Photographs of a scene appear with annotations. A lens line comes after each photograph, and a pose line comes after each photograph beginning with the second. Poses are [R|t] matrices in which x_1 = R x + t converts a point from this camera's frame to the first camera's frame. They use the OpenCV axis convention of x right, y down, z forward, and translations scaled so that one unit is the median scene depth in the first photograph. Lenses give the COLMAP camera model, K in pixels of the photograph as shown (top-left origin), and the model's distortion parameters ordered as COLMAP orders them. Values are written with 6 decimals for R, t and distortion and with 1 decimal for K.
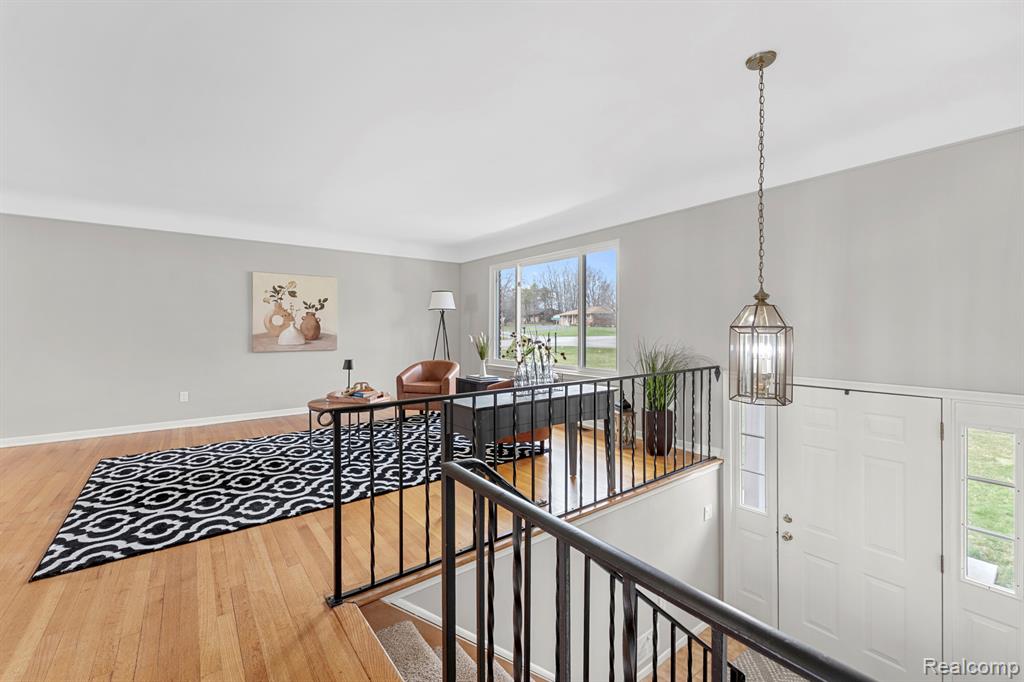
lens RADIAL K [[417.8, 0, 510.0], [0, 417.8, 331.4], [0, 0, 1]] dist [-0.002015, -0.000111]
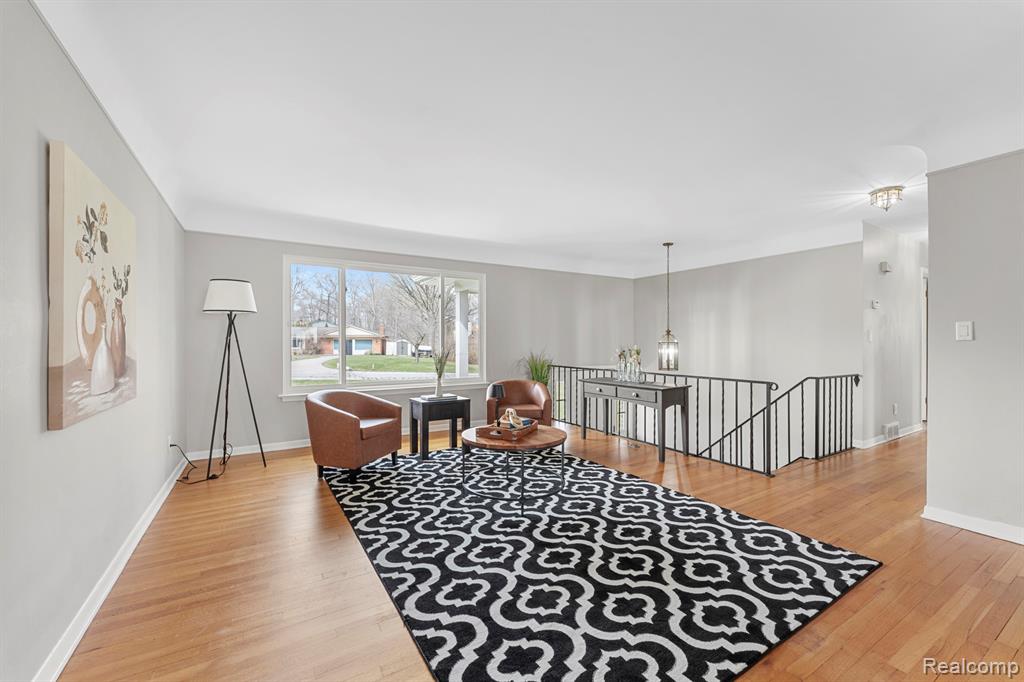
lens RADIAL K [[417.8, 0, 511.5], [0, 417.8, 344.8], [0, 0, 1]] dist [-0.002015, -0.000111]
pose [[0.107564, -0.001927, 0.994196, -1.903136], [0.009644, 0.999953, 0.000894, -0.007396], [-0.994151, 0.009492, 0.107577, 1.492476]]
